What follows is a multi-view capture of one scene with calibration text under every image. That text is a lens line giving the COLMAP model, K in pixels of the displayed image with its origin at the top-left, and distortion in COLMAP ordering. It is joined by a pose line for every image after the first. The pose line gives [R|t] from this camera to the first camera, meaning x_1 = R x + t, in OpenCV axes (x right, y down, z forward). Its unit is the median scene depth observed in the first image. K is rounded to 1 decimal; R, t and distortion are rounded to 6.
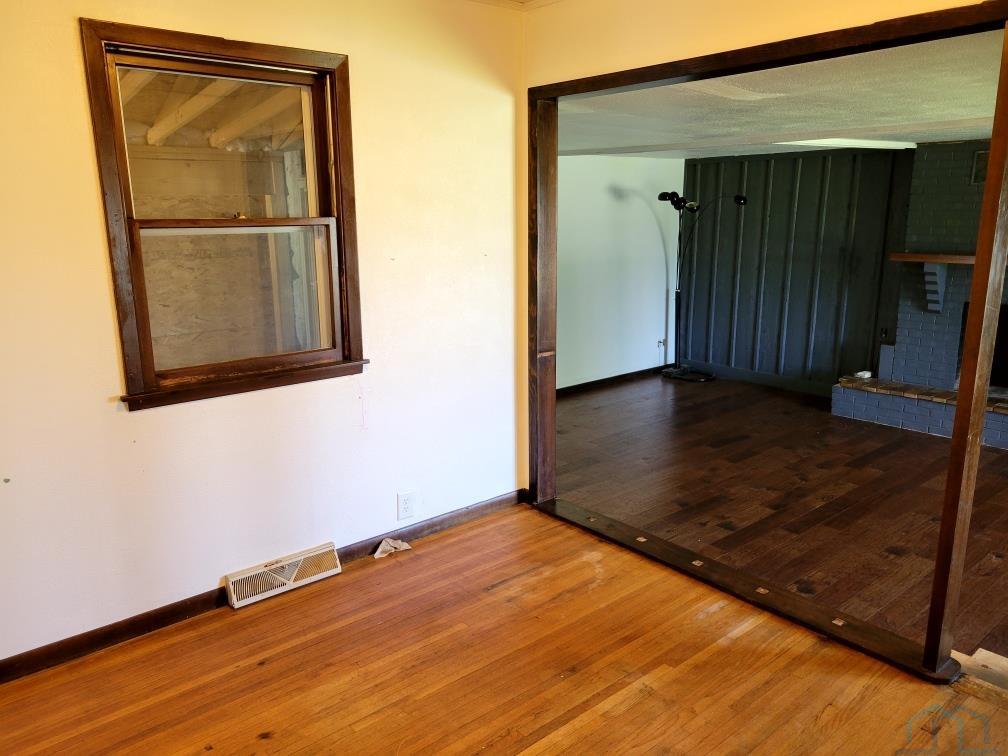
lens RADIAL K [[756.9, 0, 498.8], [0, 756.9, 370.4], [0, 0, 1]] dist [0.028516, -0.003042]
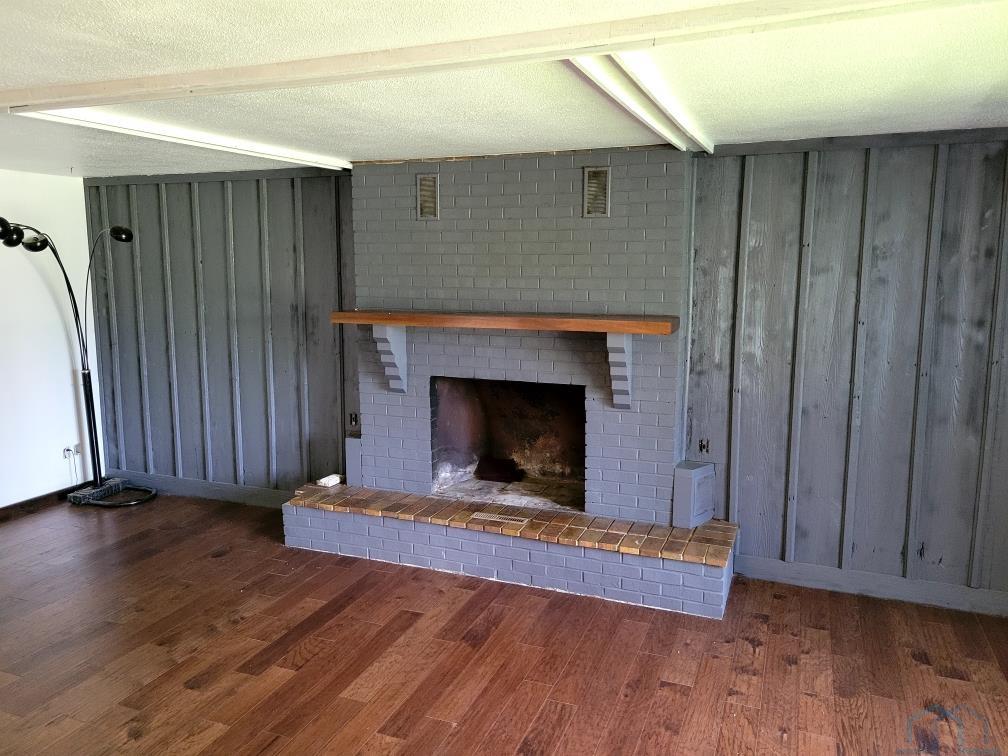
lens RADIAL K [[756.9, 0, 500.3], [0, 756.9, 379.2], [0, 0, 1]] dist [0.028516, -0.003042]
pose [[0.886527, -0.065022, 0.458085, 0.300546], [0.092617, 0.994976, -0.038010, -0.047400], [-0.453312, 0.076123, 0.888095, 0.286937]]
